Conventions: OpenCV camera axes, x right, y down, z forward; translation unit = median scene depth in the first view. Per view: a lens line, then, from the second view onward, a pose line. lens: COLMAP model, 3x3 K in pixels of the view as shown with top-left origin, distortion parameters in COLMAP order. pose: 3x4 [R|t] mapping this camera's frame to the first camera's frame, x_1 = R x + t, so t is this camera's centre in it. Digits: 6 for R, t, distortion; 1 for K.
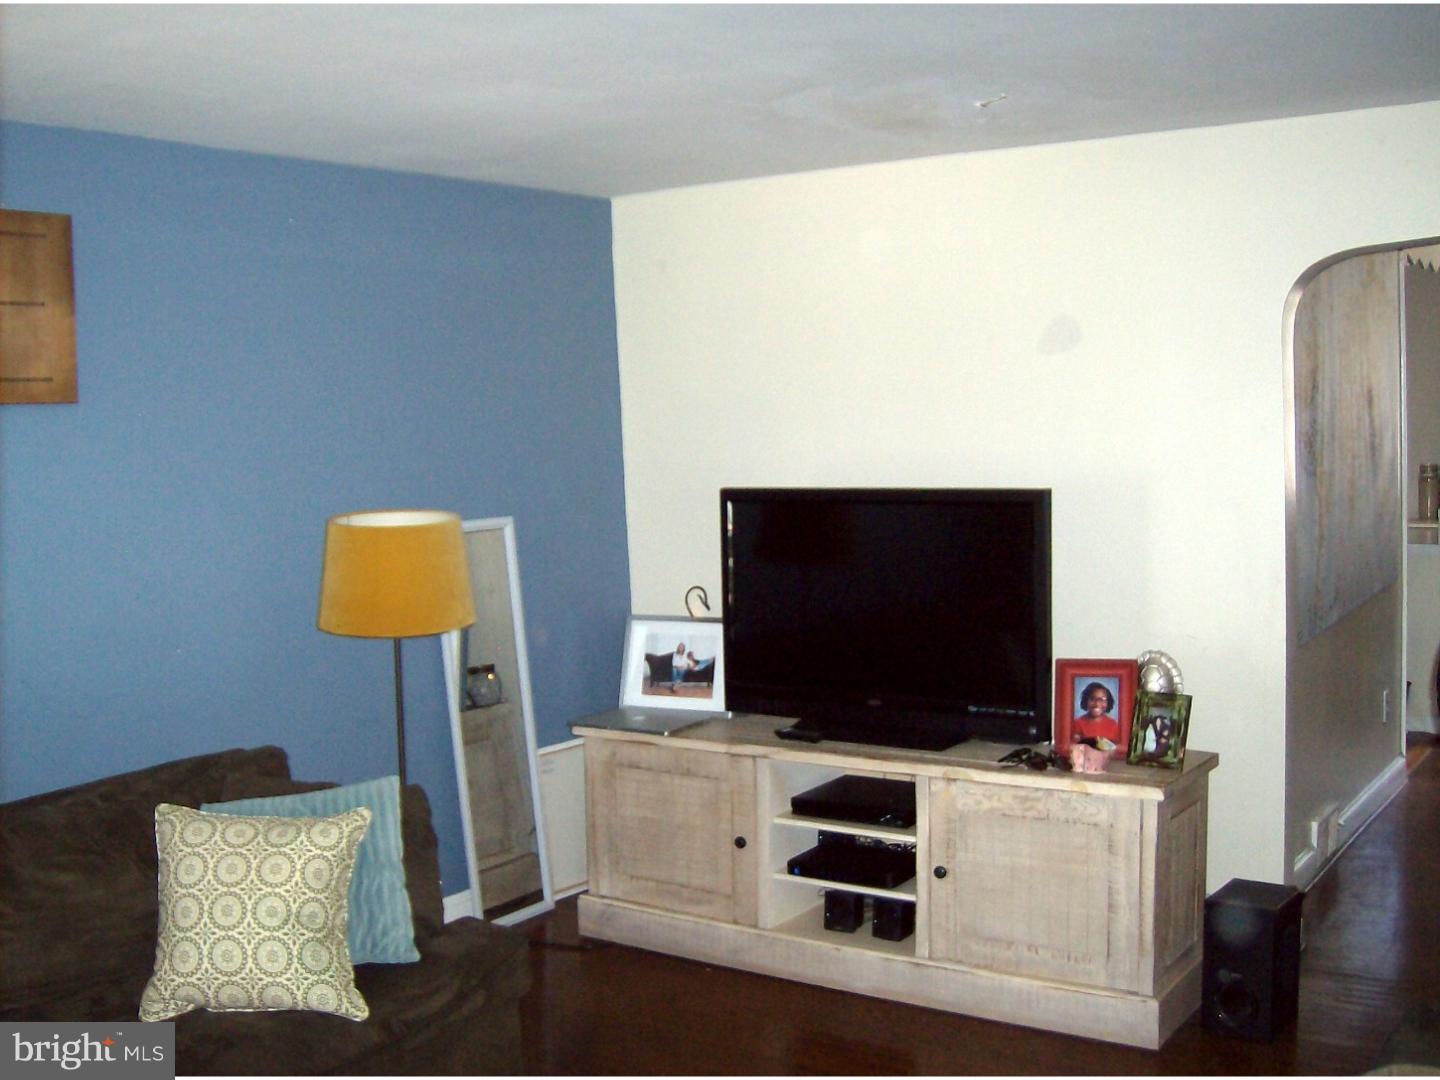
lens RADIAL K [[1566.0, 0, 720.0], [0, 1566.0, 540.0], [0, 0, 1]] dist [-0.213597, 0.159648]
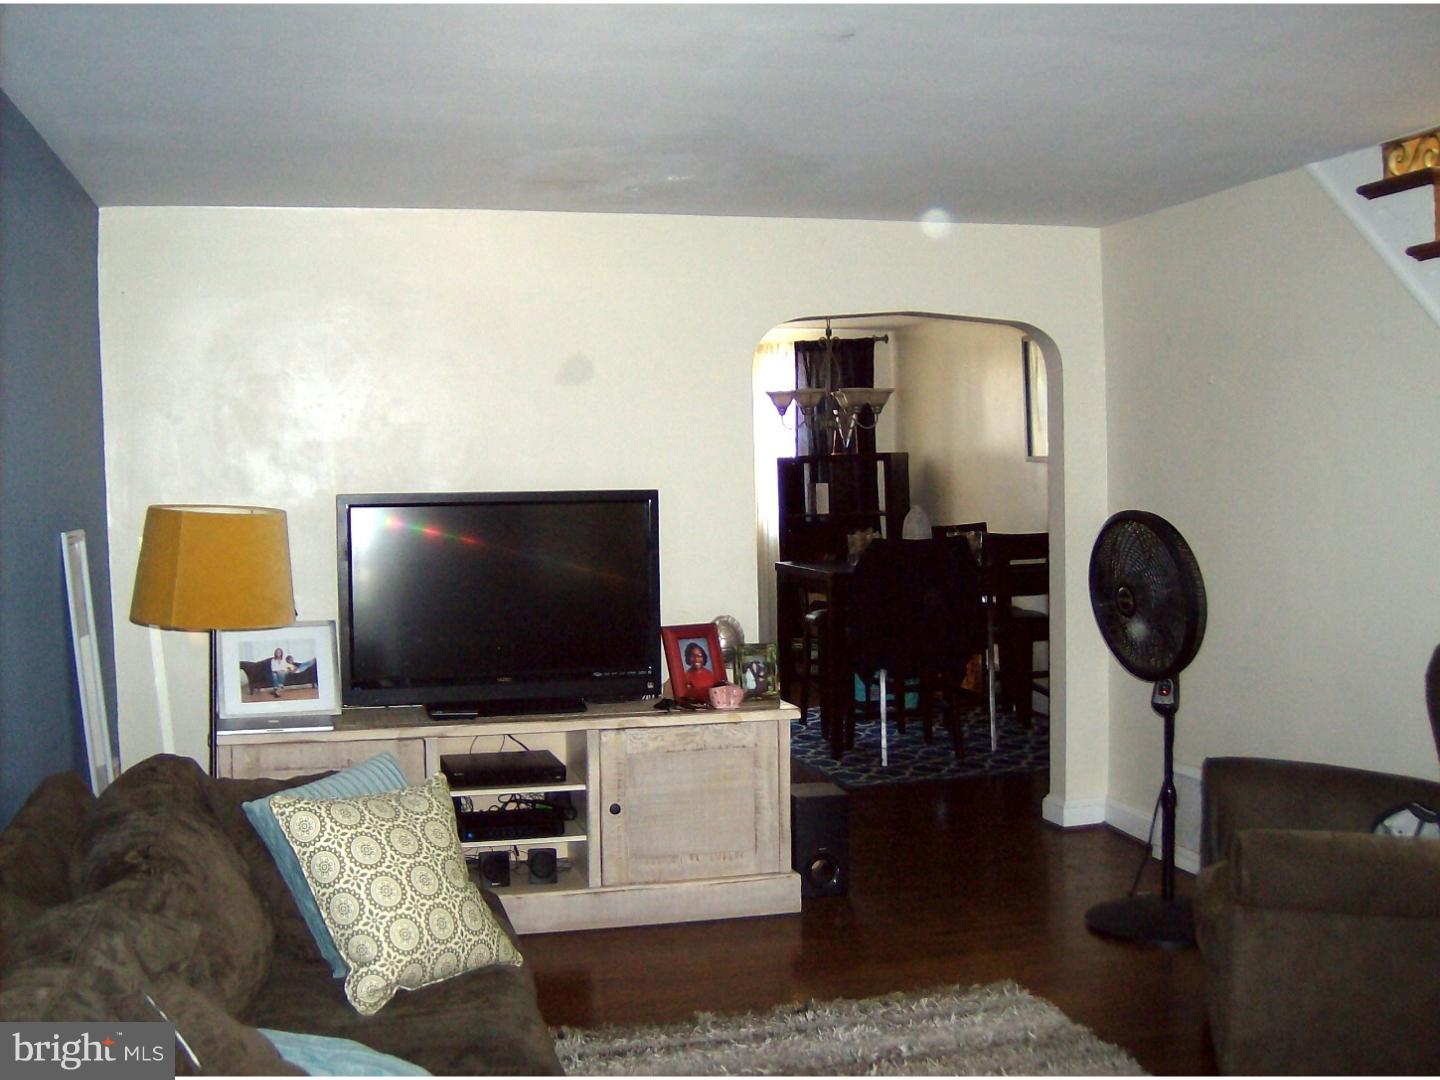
lens RADIAL K [[1566.0, 0, 720.0], [0, 1566.0, 540.0], [0, 0, 1]] dist [-0.213597, 0.159648]
pose [[0.653810, -0.011551, 0.756571, -0.713299], [0.051927, 0.998211, -0.029634, 0.047950], [-0.754875, 0.058662, 0.653240, 0.144844]]
